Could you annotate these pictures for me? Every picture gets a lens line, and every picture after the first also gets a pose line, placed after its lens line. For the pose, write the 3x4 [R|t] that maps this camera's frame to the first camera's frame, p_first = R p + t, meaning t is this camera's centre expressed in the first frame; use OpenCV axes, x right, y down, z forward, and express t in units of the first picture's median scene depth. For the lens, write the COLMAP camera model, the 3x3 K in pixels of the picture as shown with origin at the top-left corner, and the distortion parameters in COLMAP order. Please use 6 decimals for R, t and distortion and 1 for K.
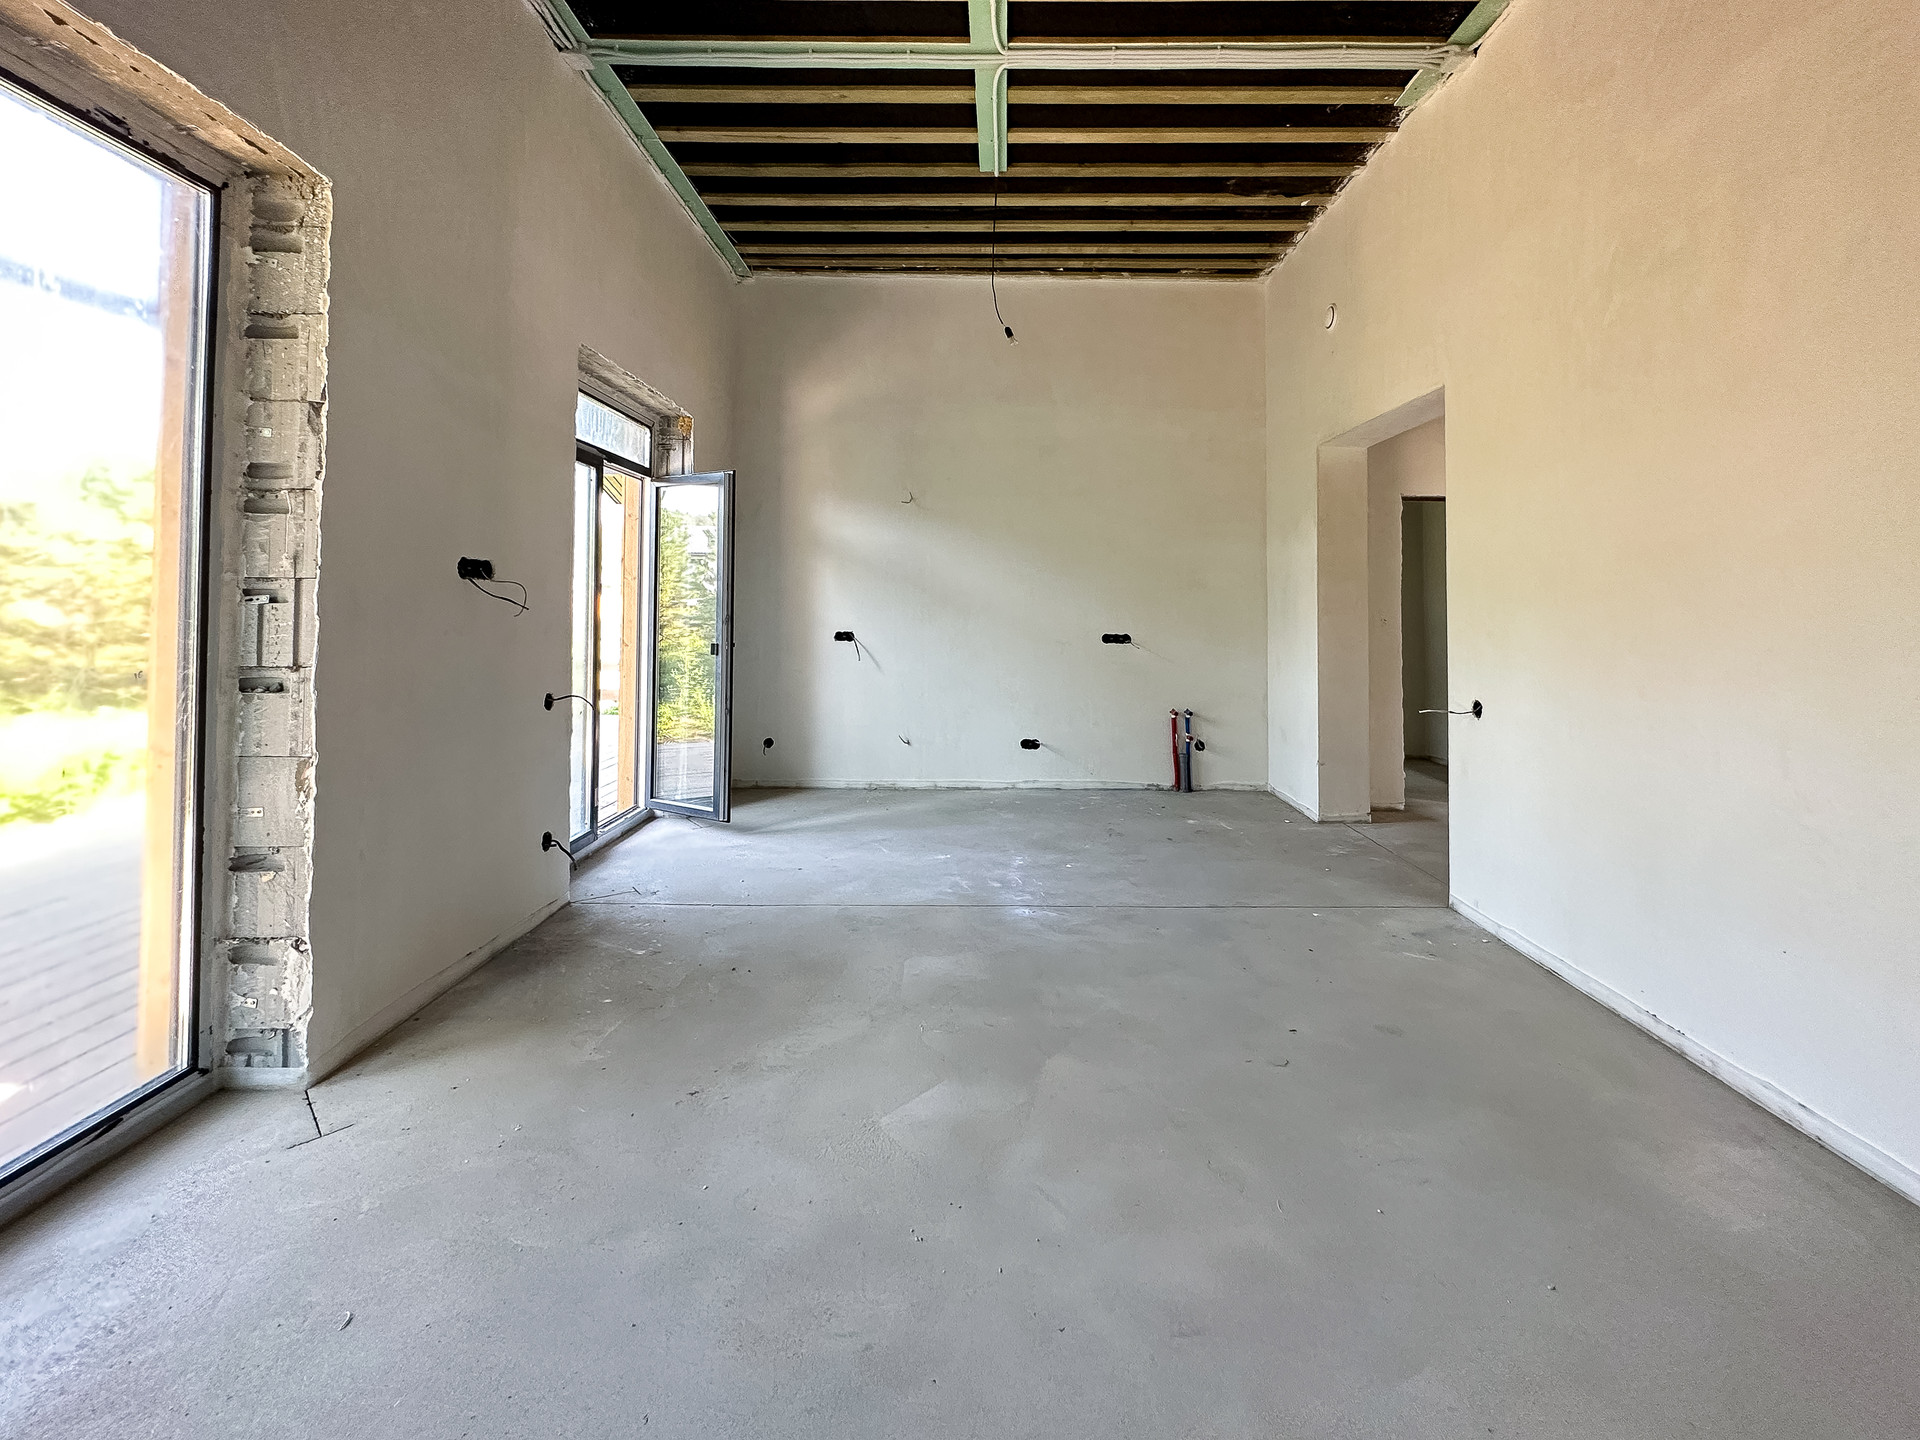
lens RADIAL K [[830.6, 0, 960.7], [0, 830.6, 588.0], [0, 0, 1]] dist [0.001585, 0.000850]
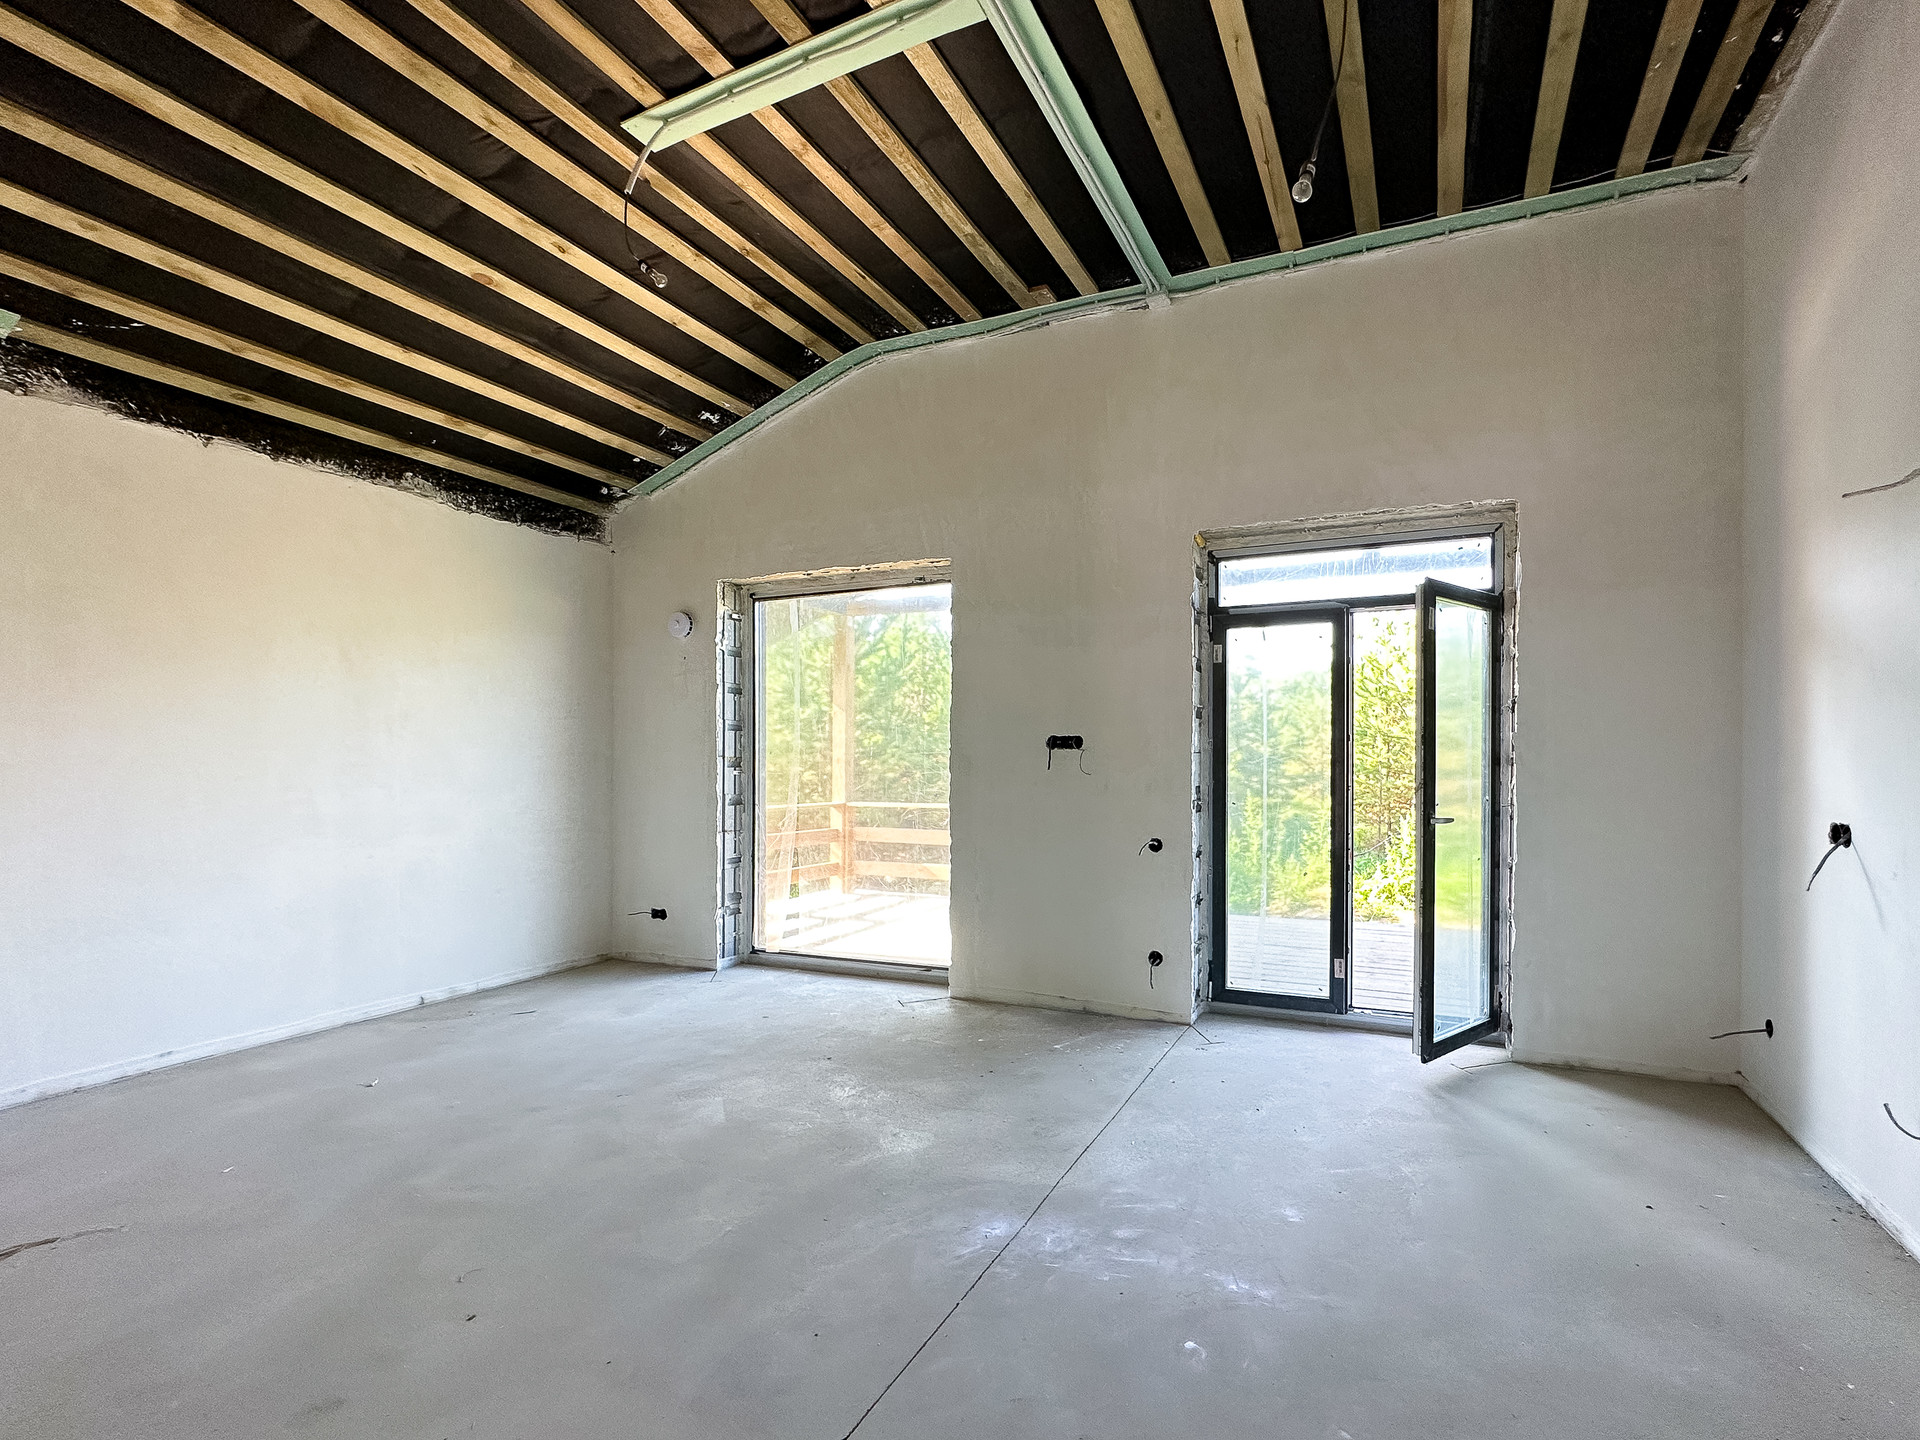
lens RADIAL K [[778.6, 0, 1053.1], [0, 778.6, 772.2], [0, 0, 1]] dist [0.000135, 0.000052]
pose [[-0.338244, -0.001267, -0.941058, 0.817181], [0.019084, 0.999784, -0.008205, 0.046348], [0.940865, -0.020734, -0.338146, 1.609630]]
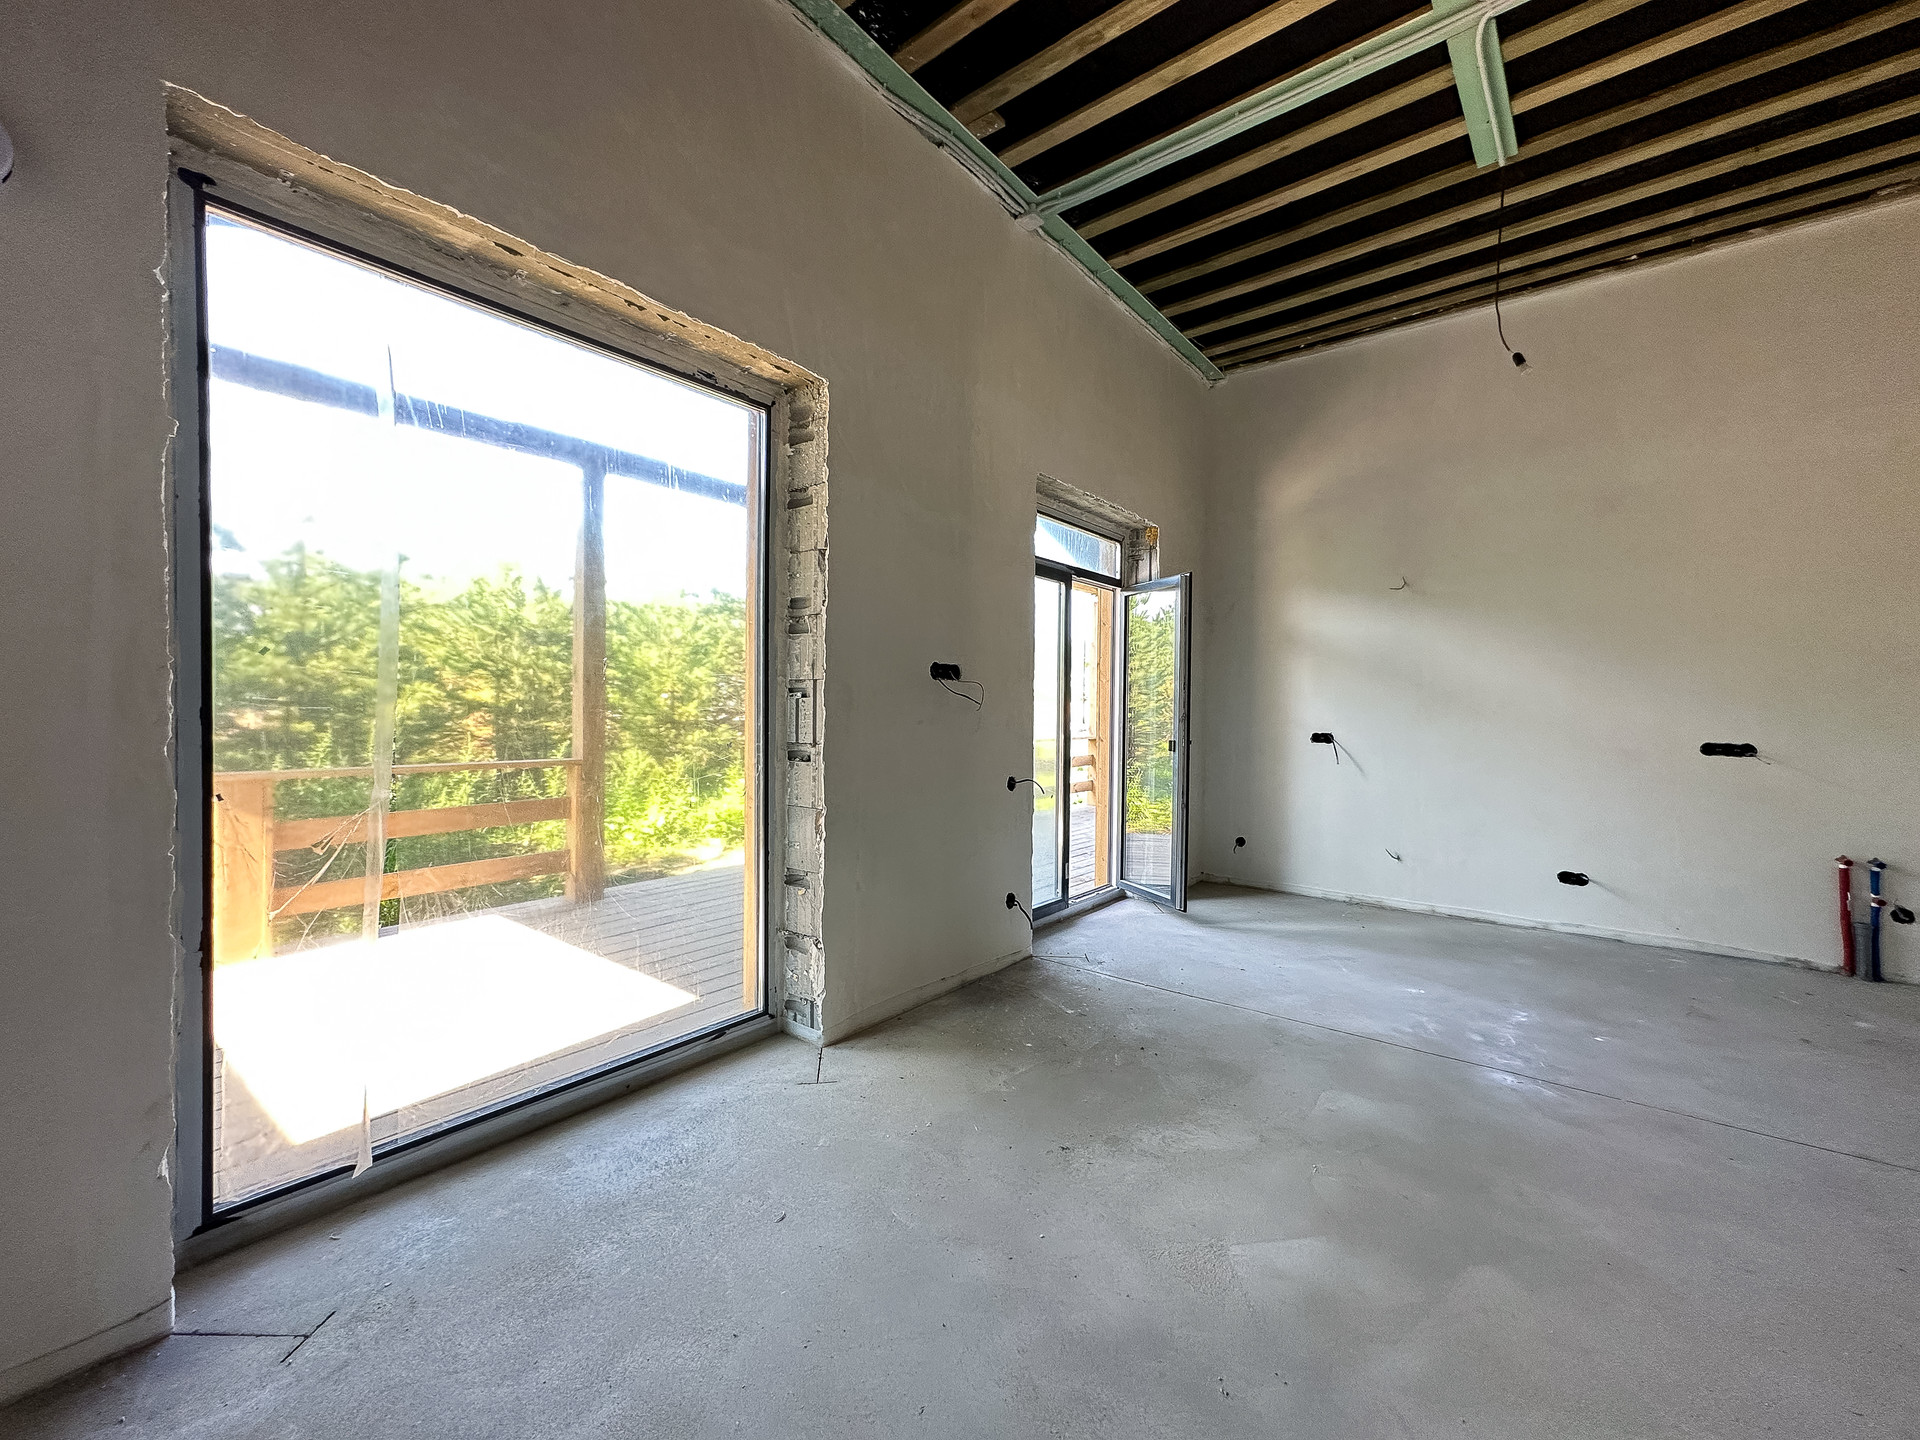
lens RADIAL K [[768.7, 0, 954.0], [0, 768.7, 721.4], [0, 0, 1]] dist [0.002310, 0.000481]
pose [[0.788037, 0.009727, -0.615551, 0.143841], [0.010803, 0.999503, 0.029625, 0.019205], [0.615533, -0.029996, 0.787540, 0.118171]]
